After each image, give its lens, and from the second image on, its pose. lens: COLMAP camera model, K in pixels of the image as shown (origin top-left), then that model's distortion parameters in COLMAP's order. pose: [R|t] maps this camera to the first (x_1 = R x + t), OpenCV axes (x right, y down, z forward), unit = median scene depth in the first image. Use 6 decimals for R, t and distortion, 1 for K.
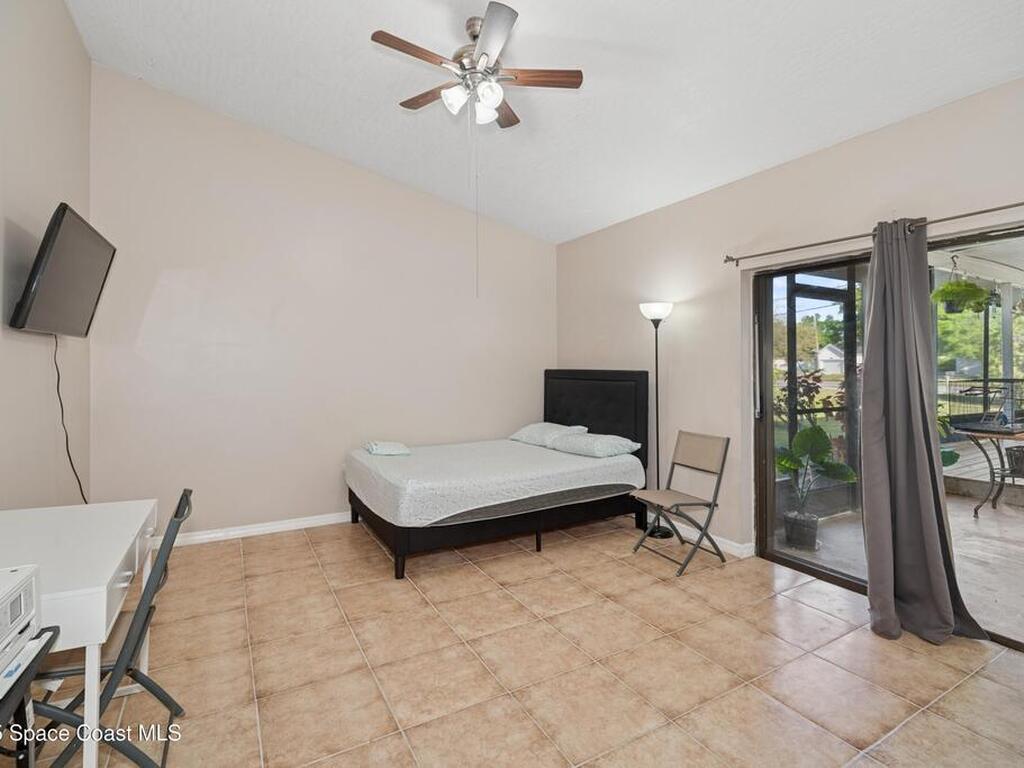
lens RADIAL K [[500.6, 0, 517.5], [0, 500.6, 371.1], [0, 0, 1]] dist [0.001870, -0.000016]
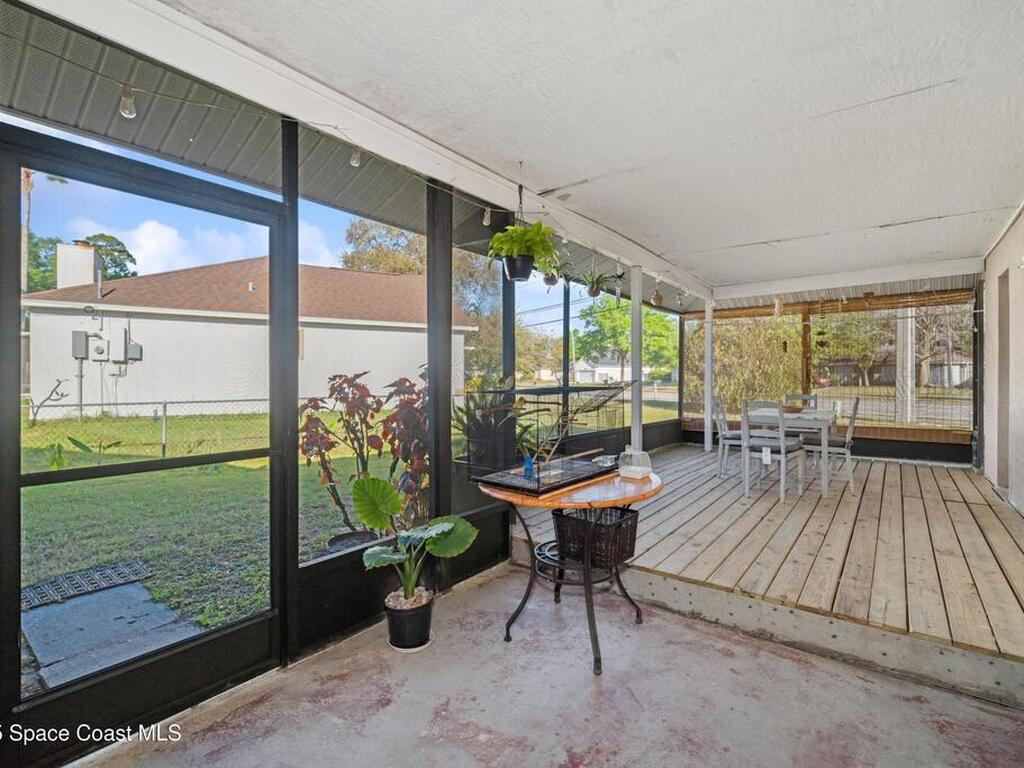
lens RADIAL K [[500.6, 0, 517.5], [0, 500.6, 371.1], [0, 0, 1]] dist [0.001870, -0.000016]
pose [[0.918915, 0.009380, 0.394343, 0.172564], [-0.002223, 0.999825, -0.018602, 0.001279], [-0.394449, 0.016217, 0.918775, 0.122694]]
